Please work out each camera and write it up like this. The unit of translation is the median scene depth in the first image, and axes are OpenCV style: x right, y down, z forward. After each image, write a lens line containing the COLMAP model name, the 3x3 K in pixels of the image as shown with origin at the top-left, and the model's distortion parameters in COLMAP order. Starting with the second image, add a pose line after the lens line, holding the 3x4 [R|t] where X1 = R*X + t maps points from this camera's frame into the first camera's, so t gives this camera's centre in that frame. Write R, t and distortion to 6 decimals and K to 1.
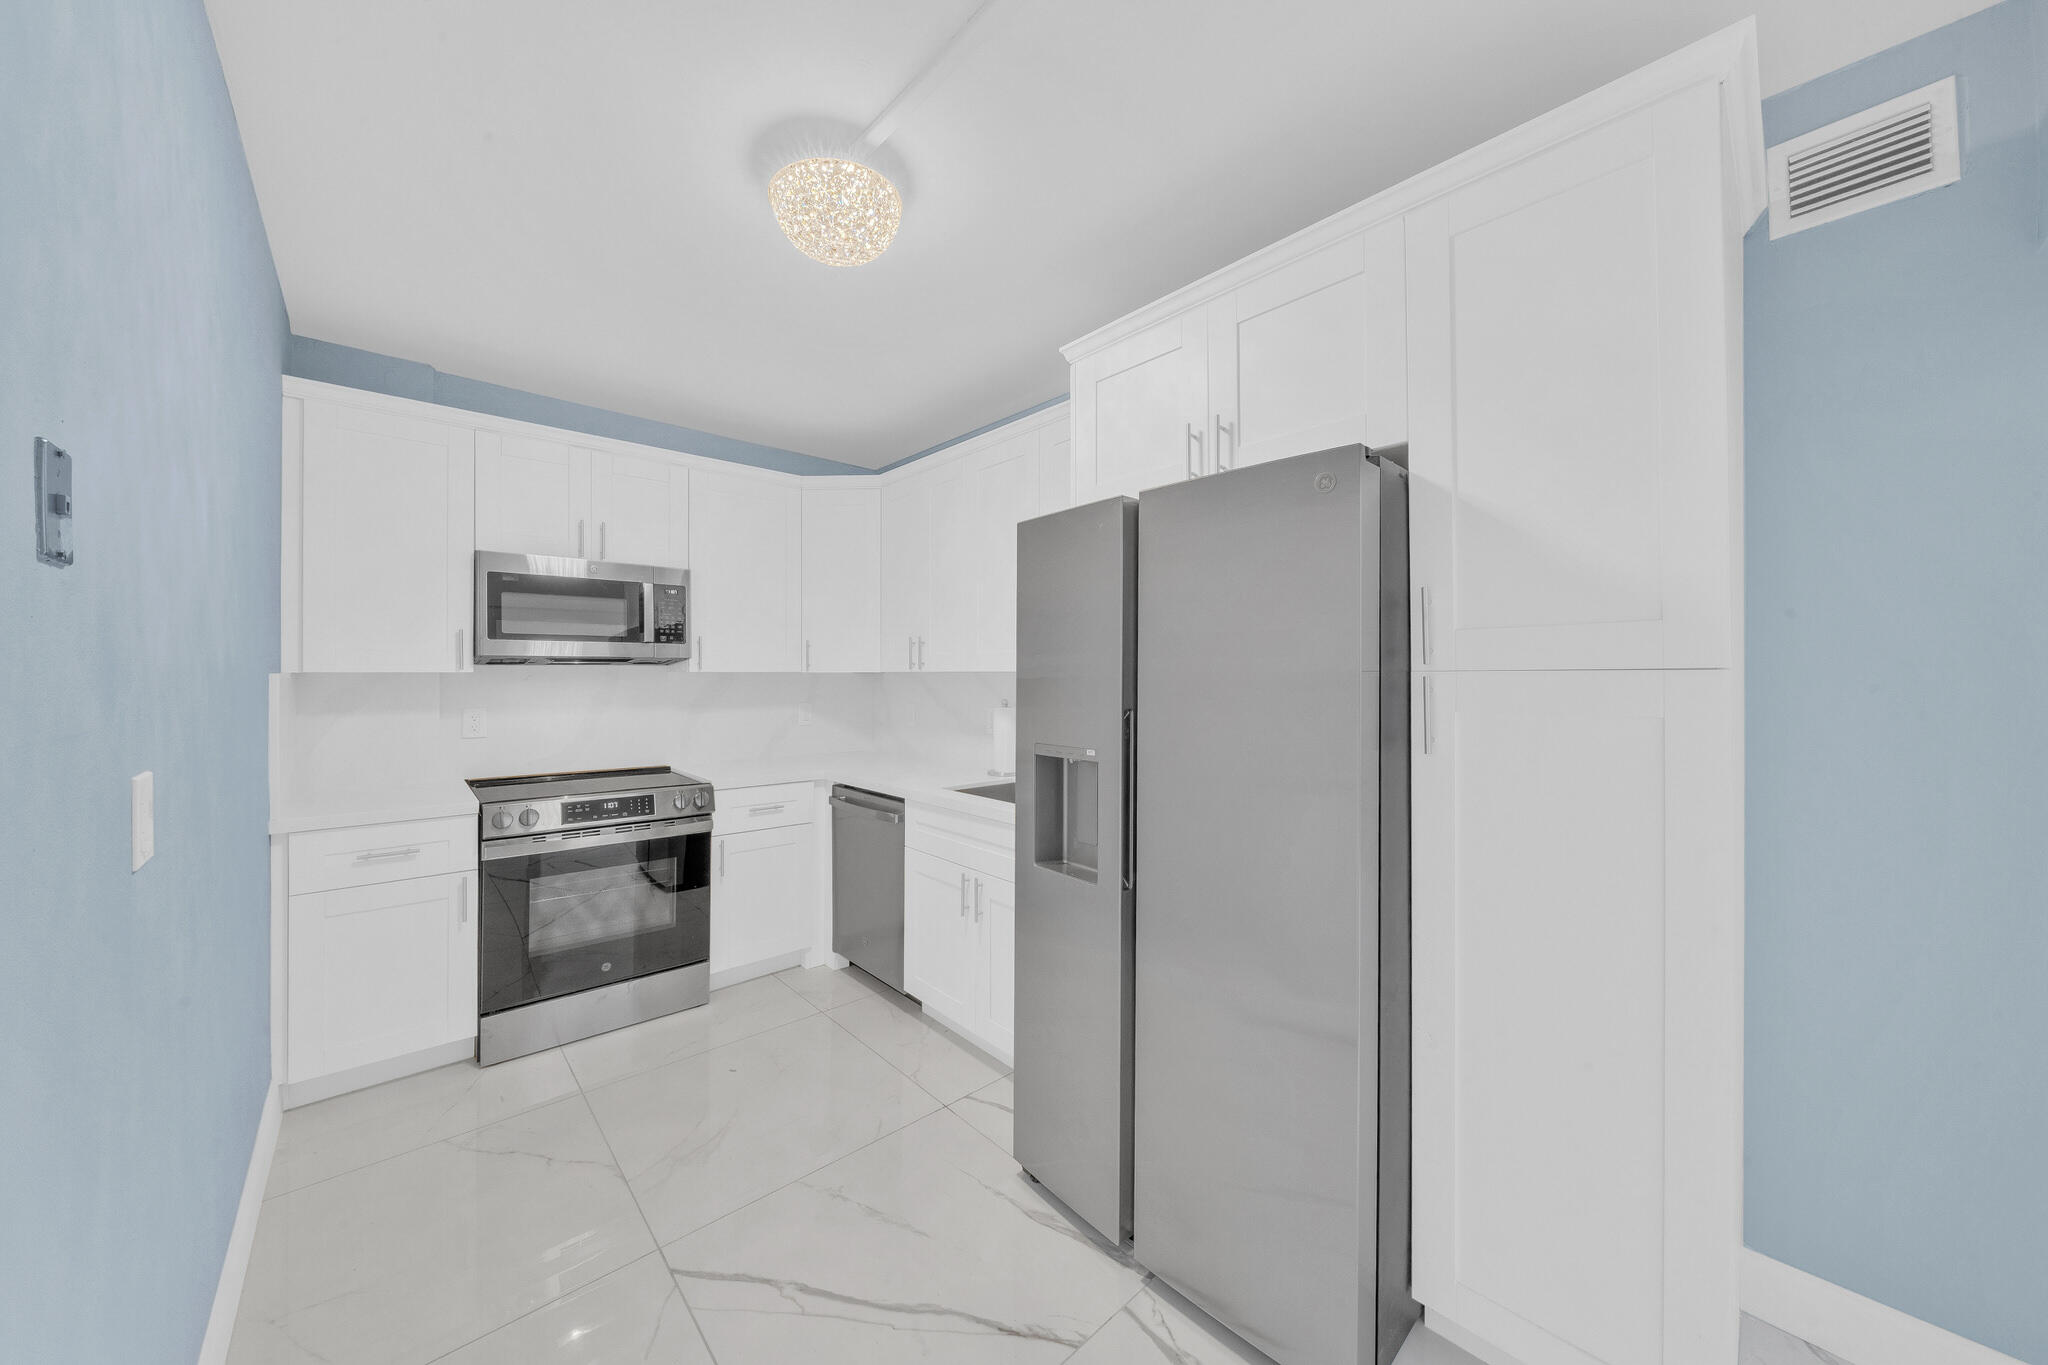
lens RADIAL K [[699.7, 0, 1016.7], [0, 699.7, 670.8], [0, 0, 1]] dist [-0.009722, -0.000055]
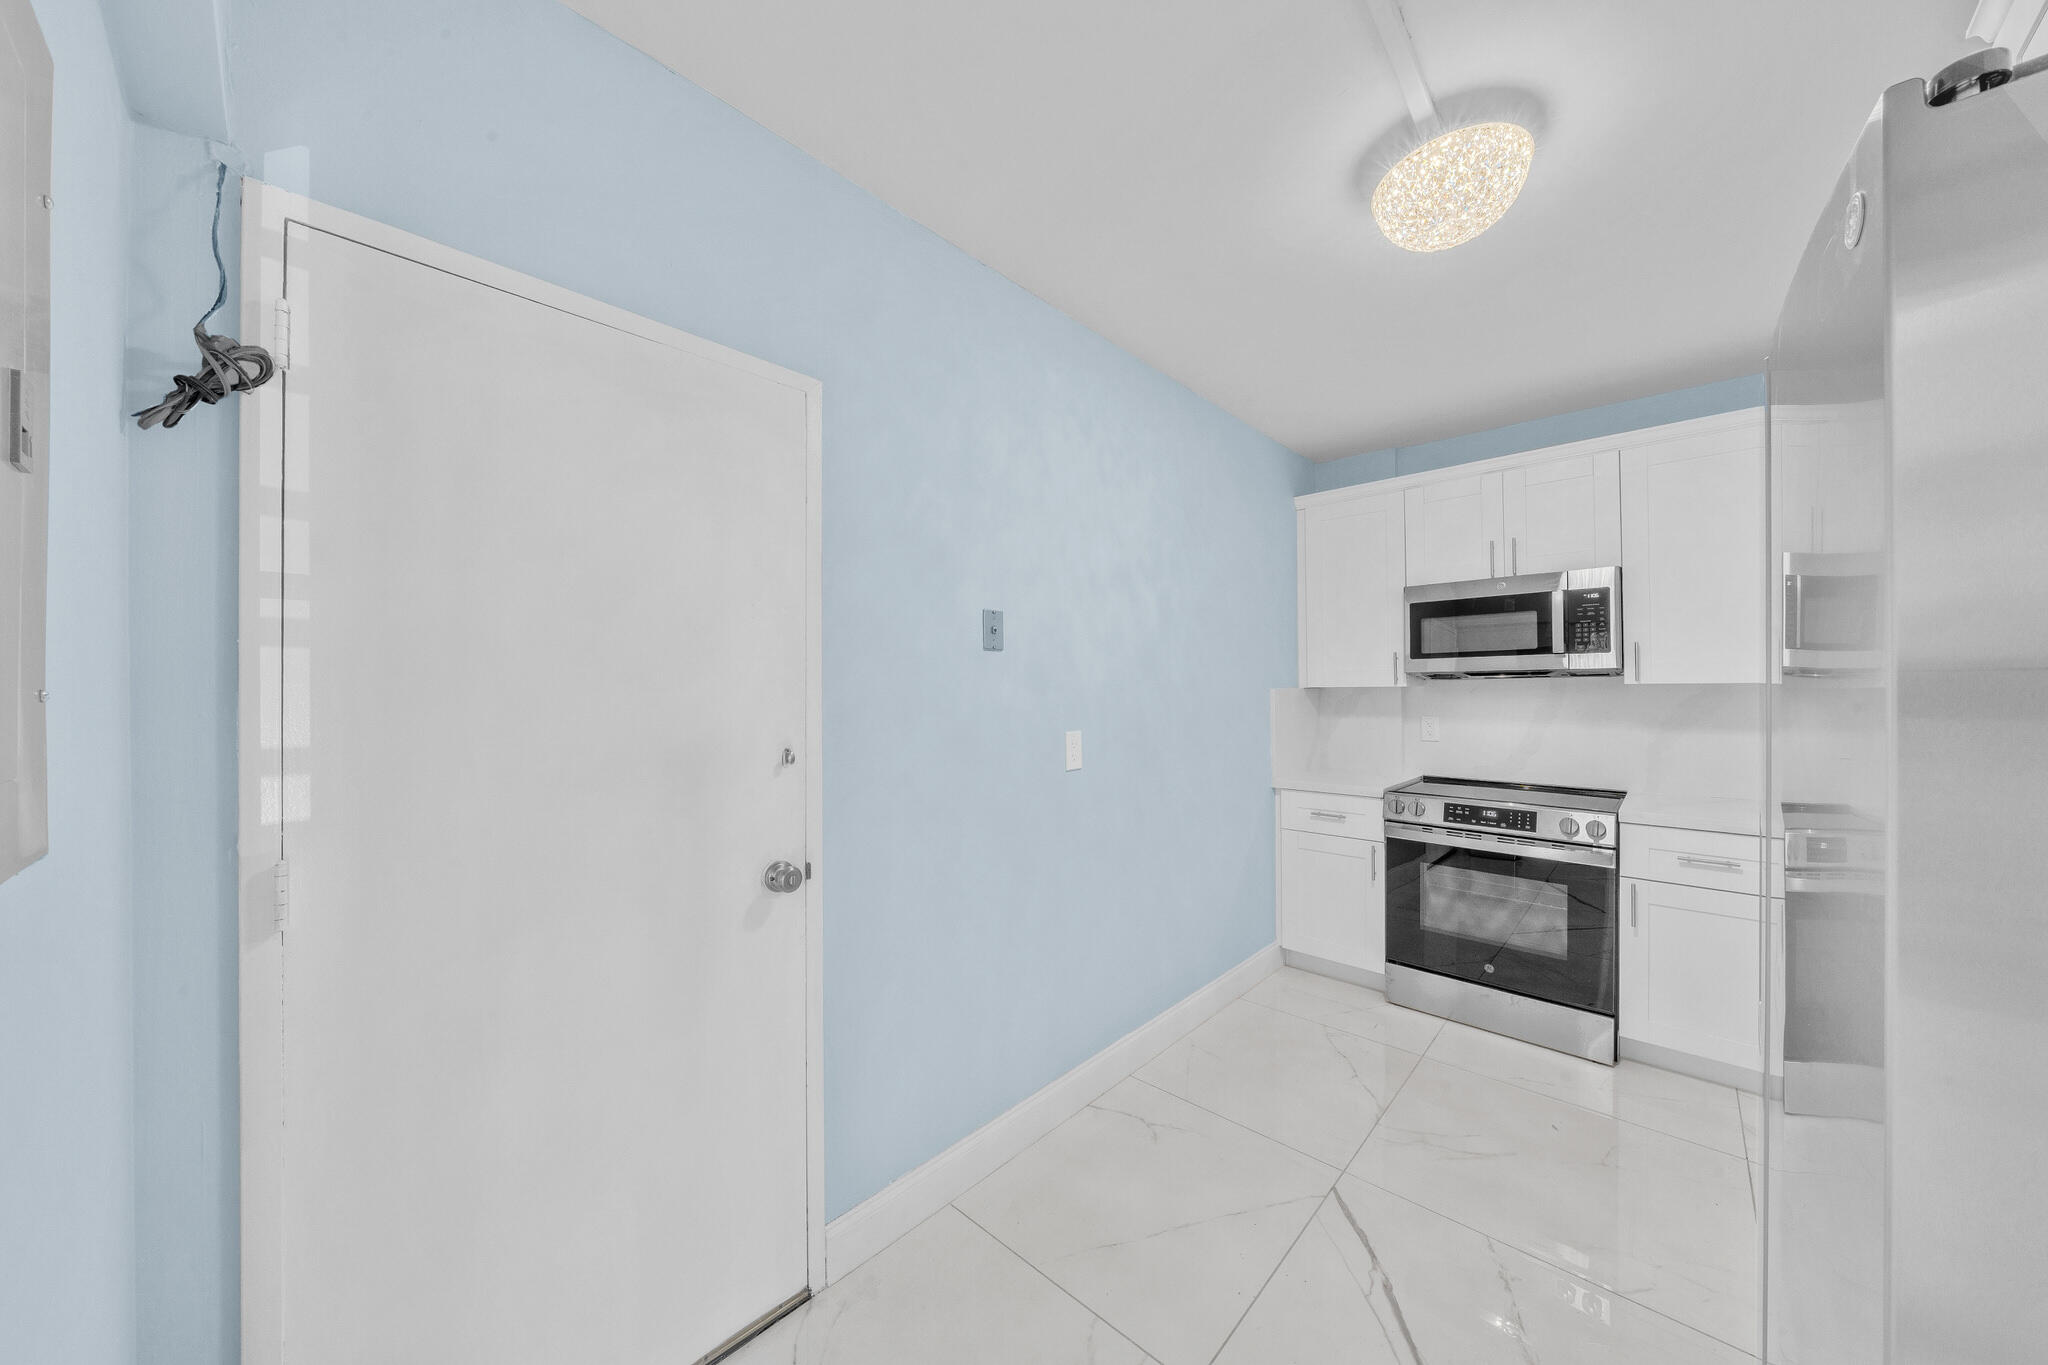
lens RADIAL K [[699.7, 0, 1029.2], [0, 699.7, 682.5], [0, 0, 1]] dist [-0.009722, -0.000055]
pose [[0.081697, -0.012265, -0.996582, 0.390998], [0.010077, 0.999883, -0.011479, 0.002464], [0.996606, -0.009104, 0.081811, 0.228619]]
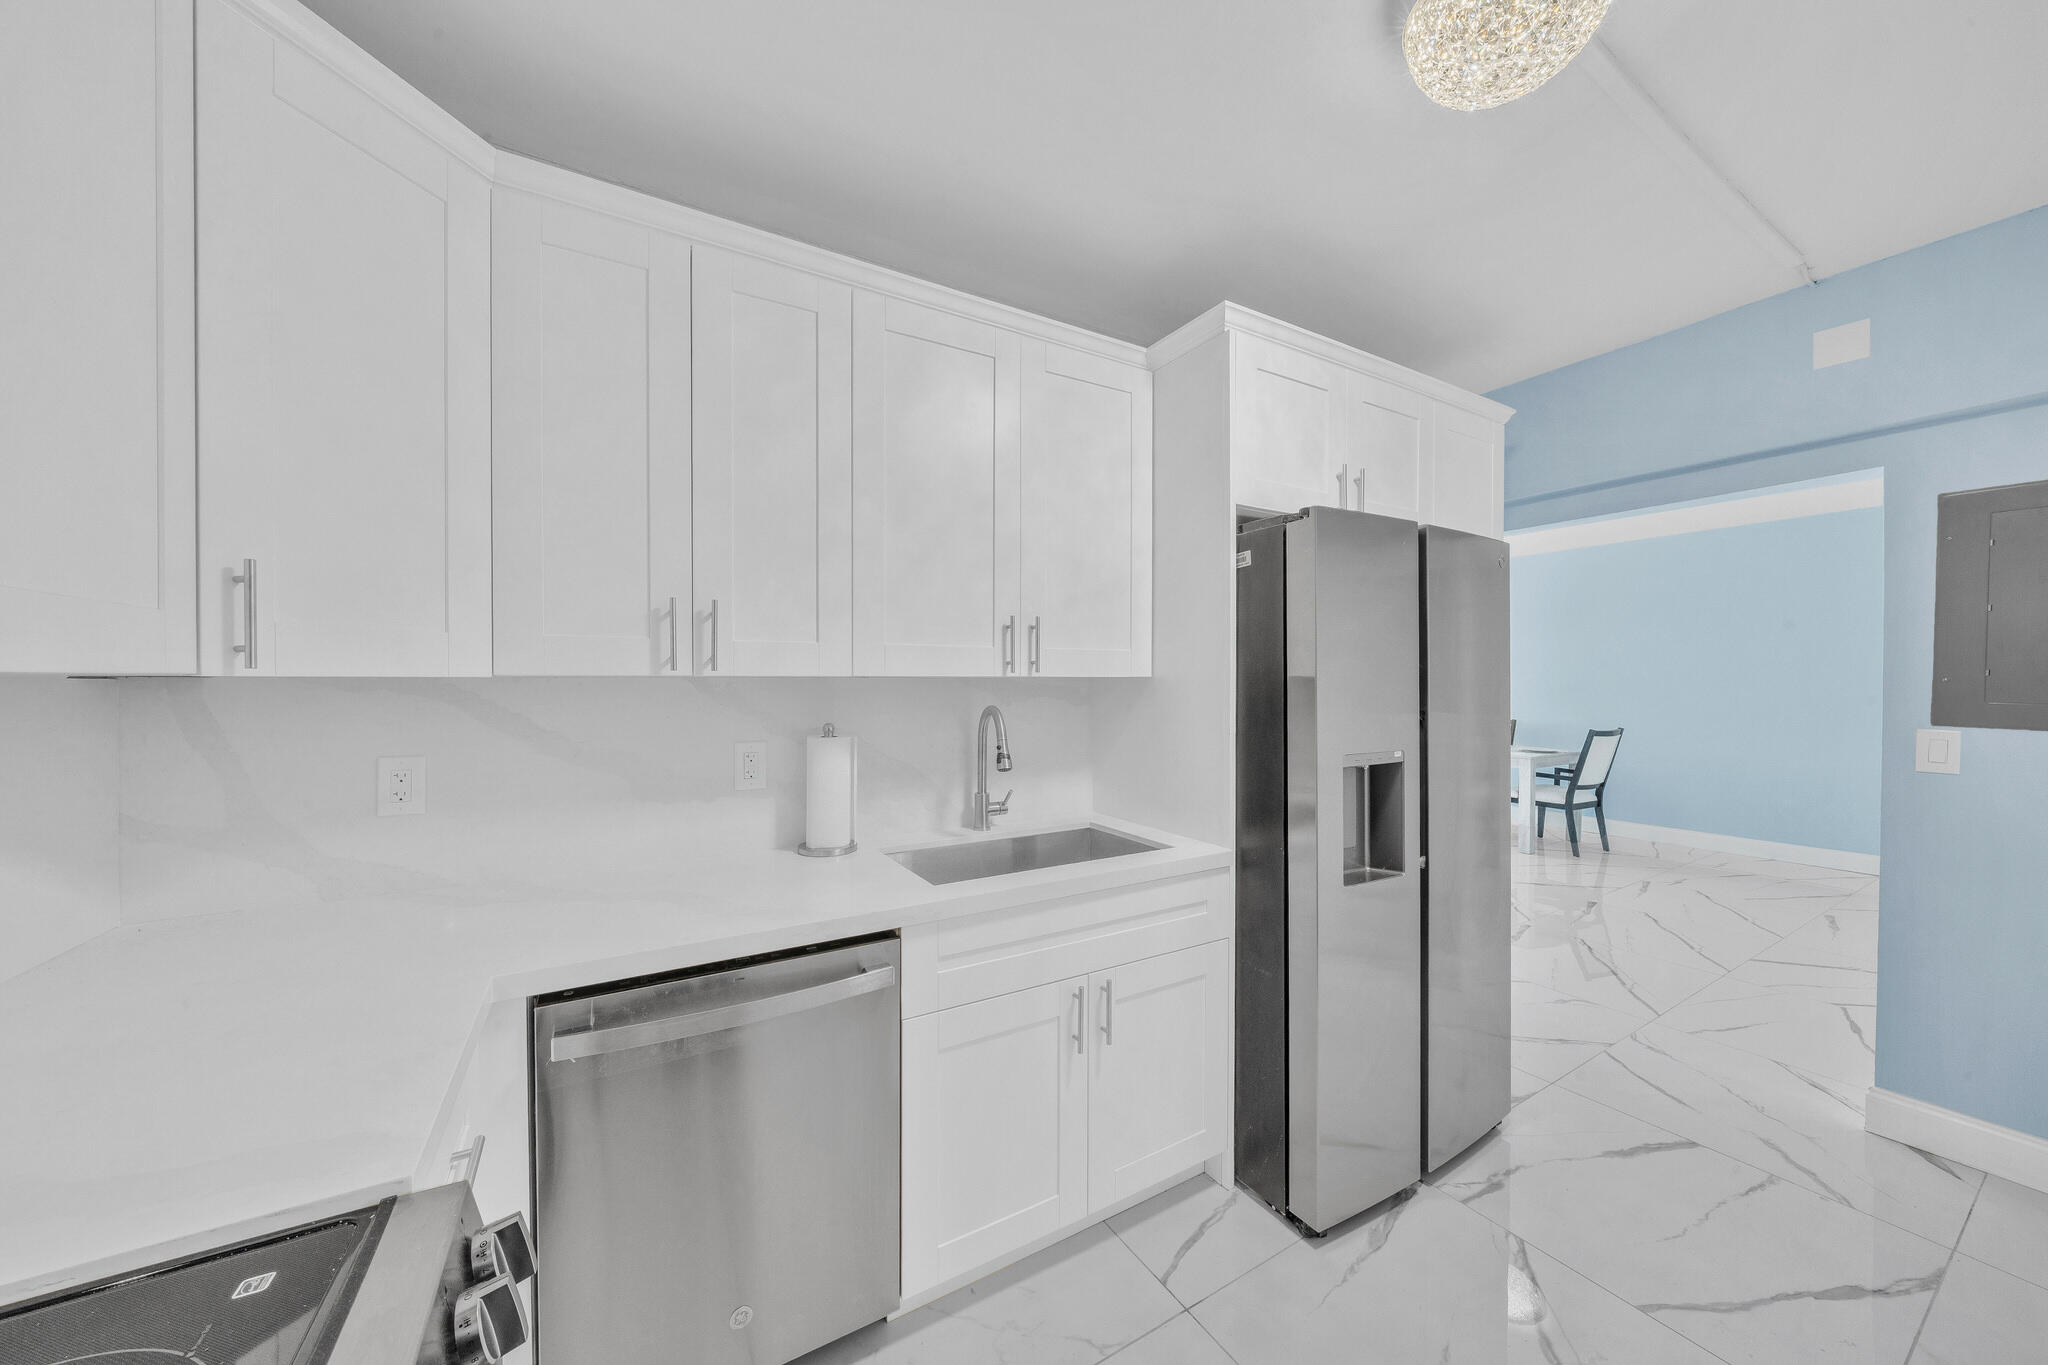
lens RADIAL K [[699.7, 0, 1026.6], [0, 699.7, 687.4], [0, 0, 1]] dist [-0.009722, -0.000055]
pose [[0.206956, -0.009857, 0.978301, -0.658098], [-0.003480, 0.999935, 0.010811, 0.003959], [-0.978344, -0.005642, 0.206908, 0.838392]]
